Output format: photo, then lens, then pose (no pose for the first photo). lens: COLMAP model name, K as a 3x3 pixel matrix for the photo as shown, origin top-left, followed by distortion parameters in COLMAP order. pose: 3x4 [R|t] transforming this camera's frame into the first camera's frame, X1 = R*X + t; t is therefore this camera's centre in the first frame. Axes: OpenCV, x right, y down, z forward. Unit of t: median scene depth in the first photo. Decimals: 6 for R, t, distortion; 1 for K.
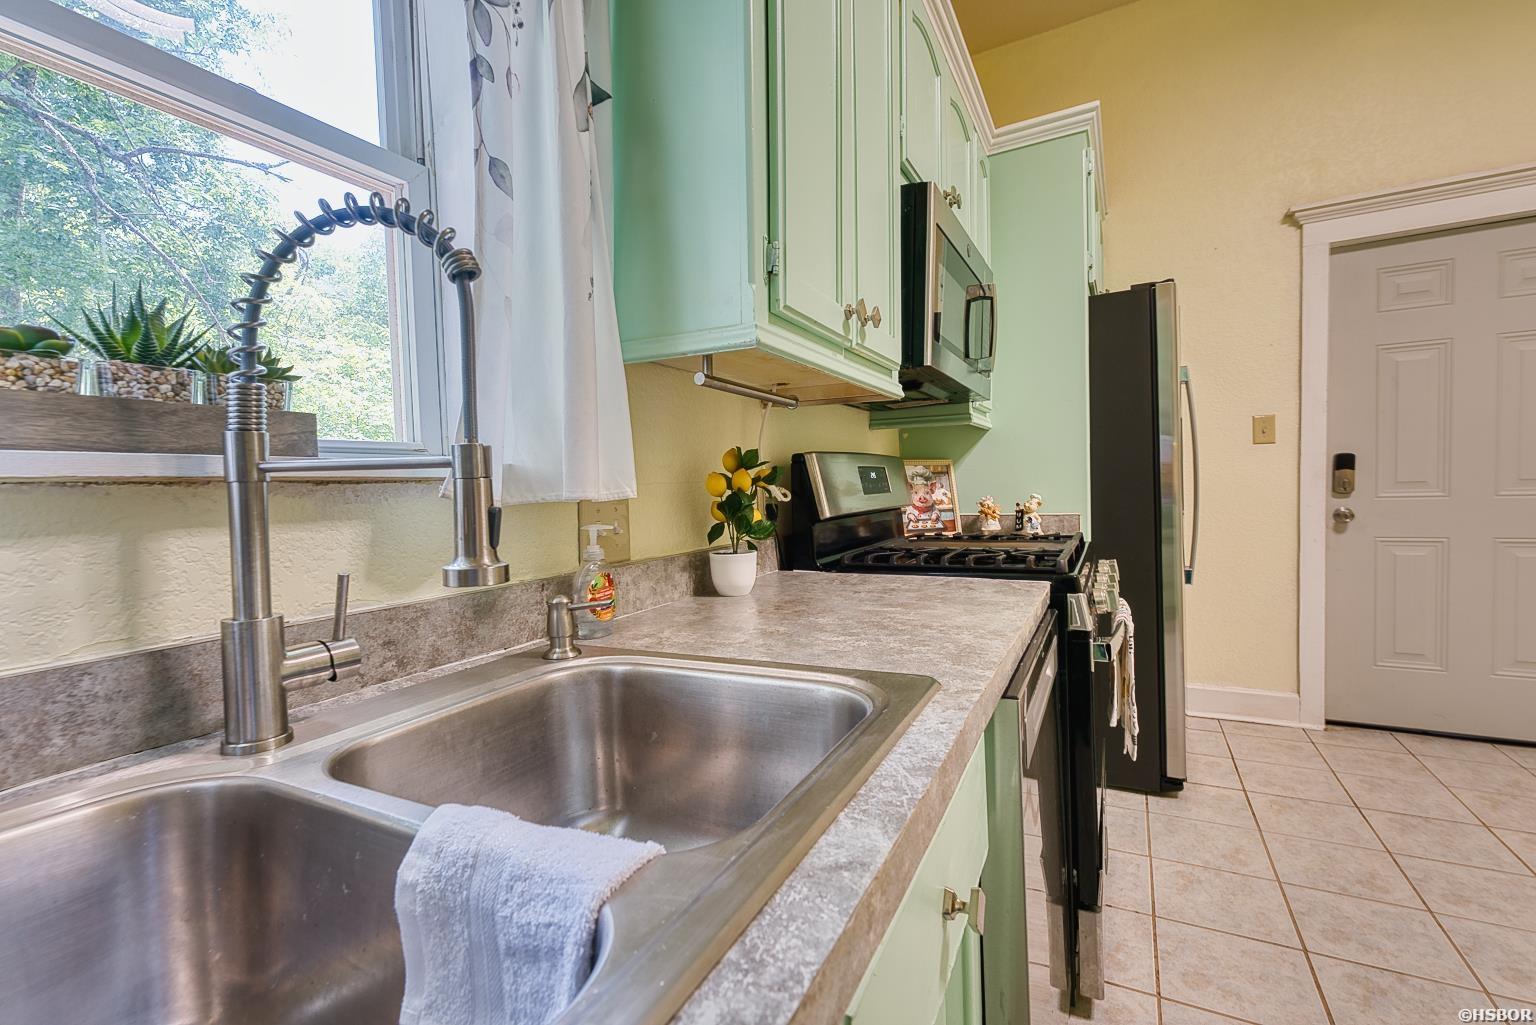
lens RADIAL K [[671.6, 0, 768.0], [0, 671.6, 512.5], [0, 0, 1]] dist [0.002677, 0.000219]
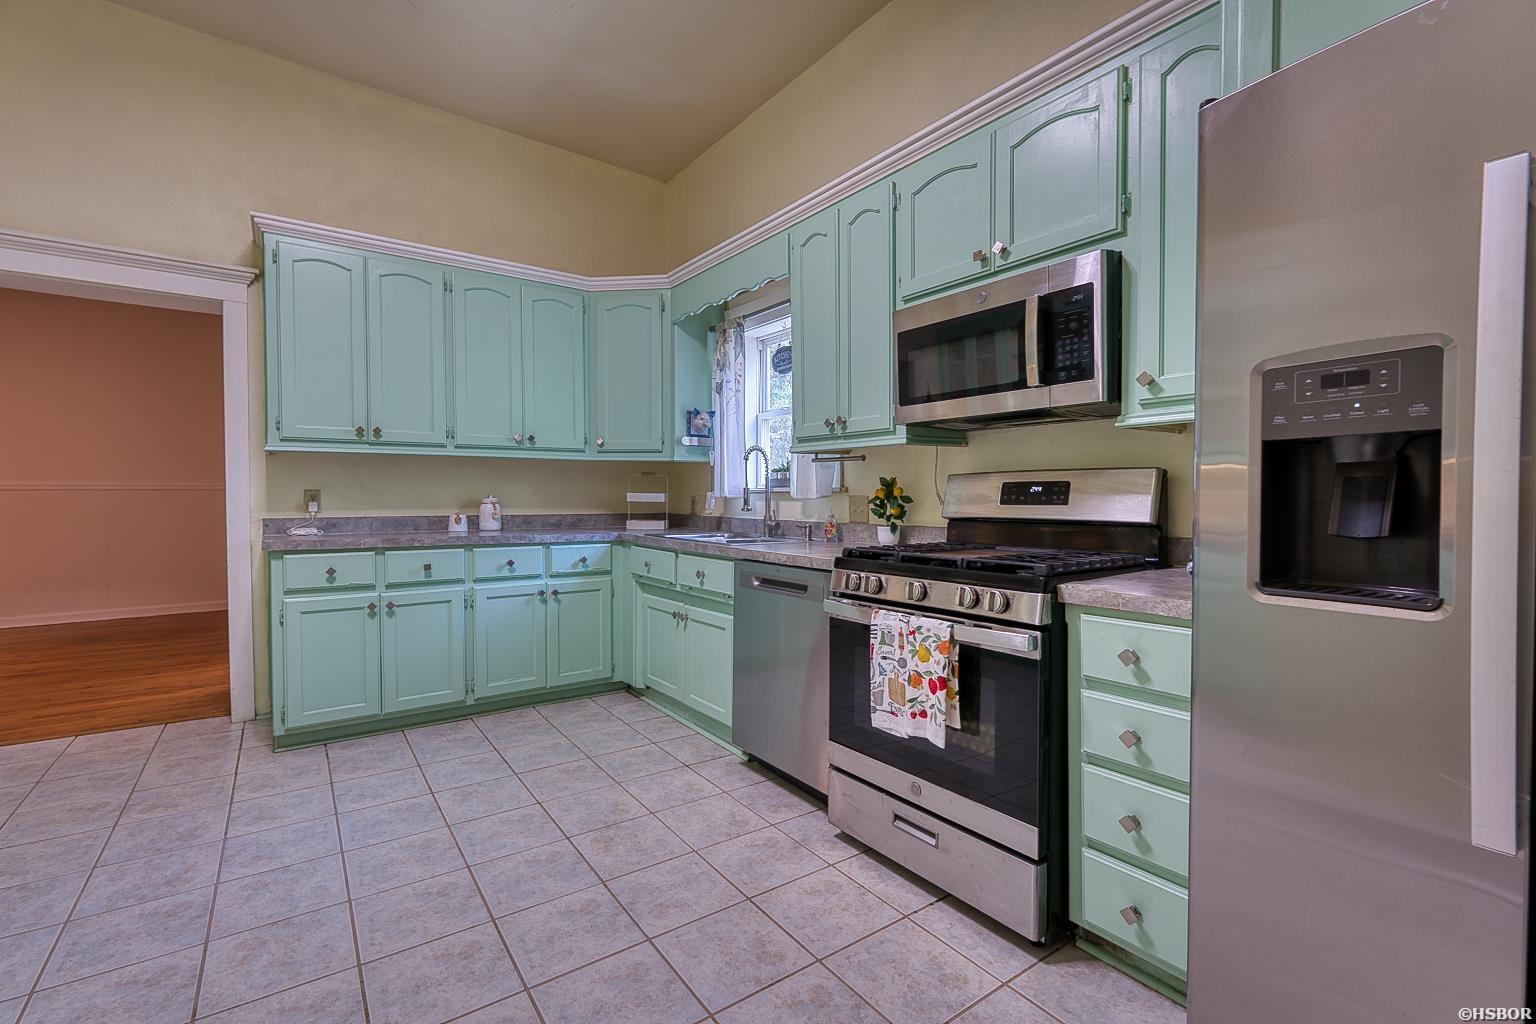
lens RADIAL K [[685.6, 0, 768.0], [0, 685.6, 515.8], [0, 0, 1]] dist [-0.000428, 0.000070]
pose [[-0.449150, 0.059012, -0.891506, 1.094909], [-0.017572, 0.997040, 0.074850, -0.069534], [0.893284, 0.049285, -0.446783, 0.865556]]
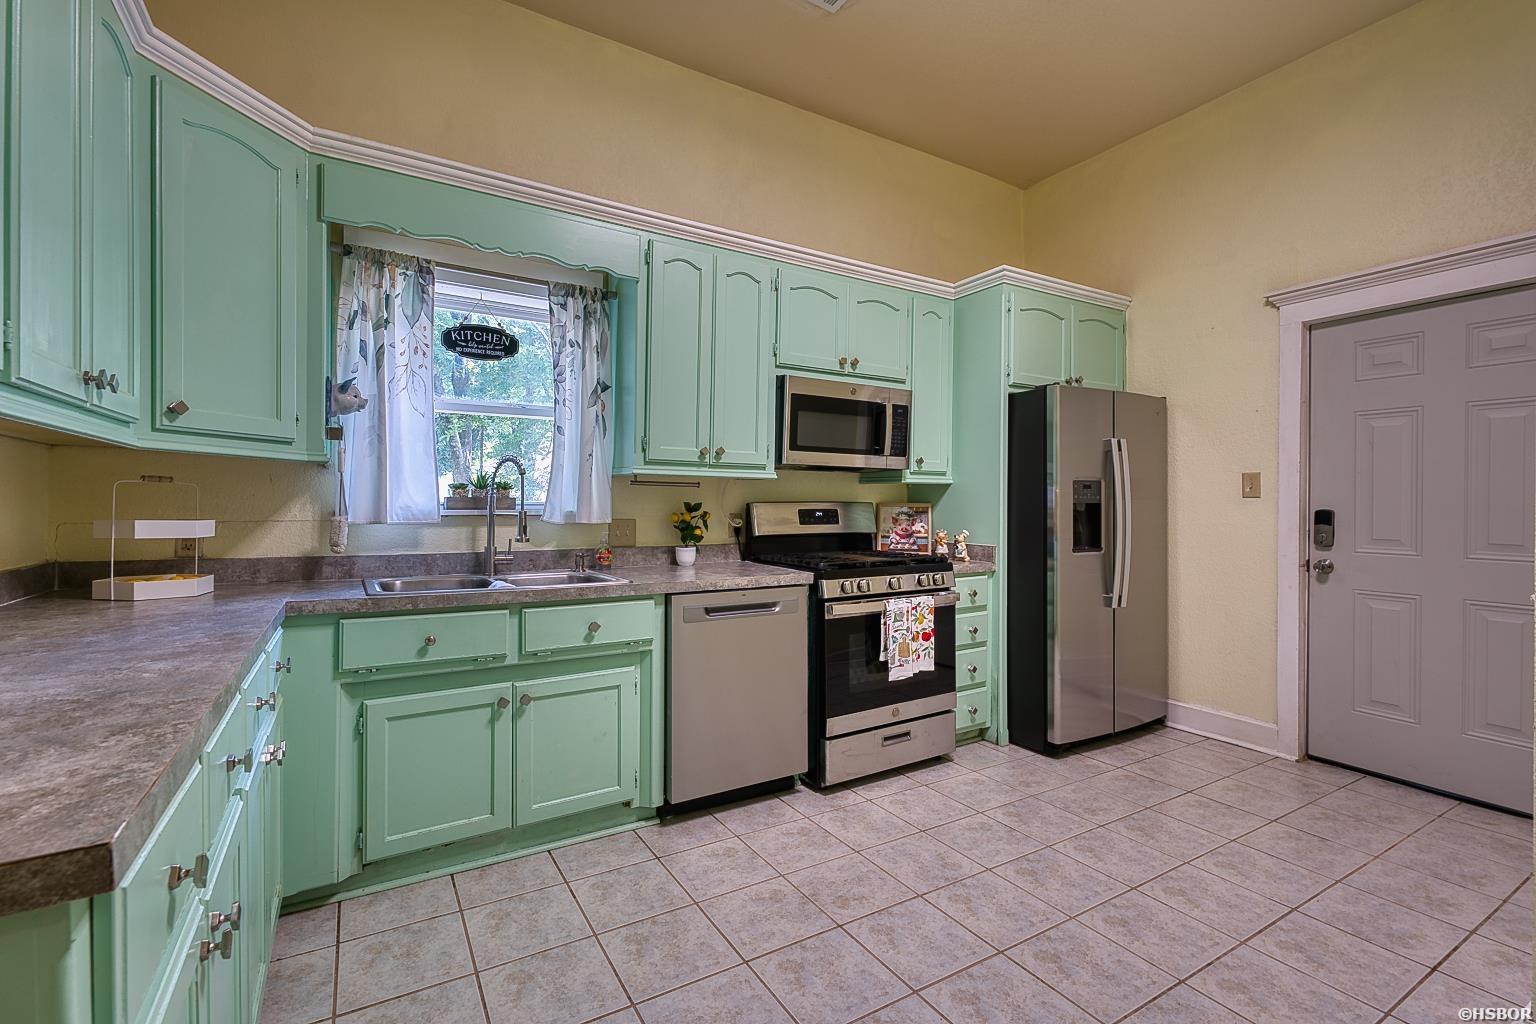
lens RADIAL K [[677.8, 0, 768.0], [0, 677.8, 512.0], [0, 0, 1]] dist [0.000641, 0.000190]
pose [[0.858966, 0.044576, -0.510089, 0.737944], [-0.052947, 0.998596, -0.001893, -0.039247], [0.509288, 0.028634, 0.860120, -0.463191]]
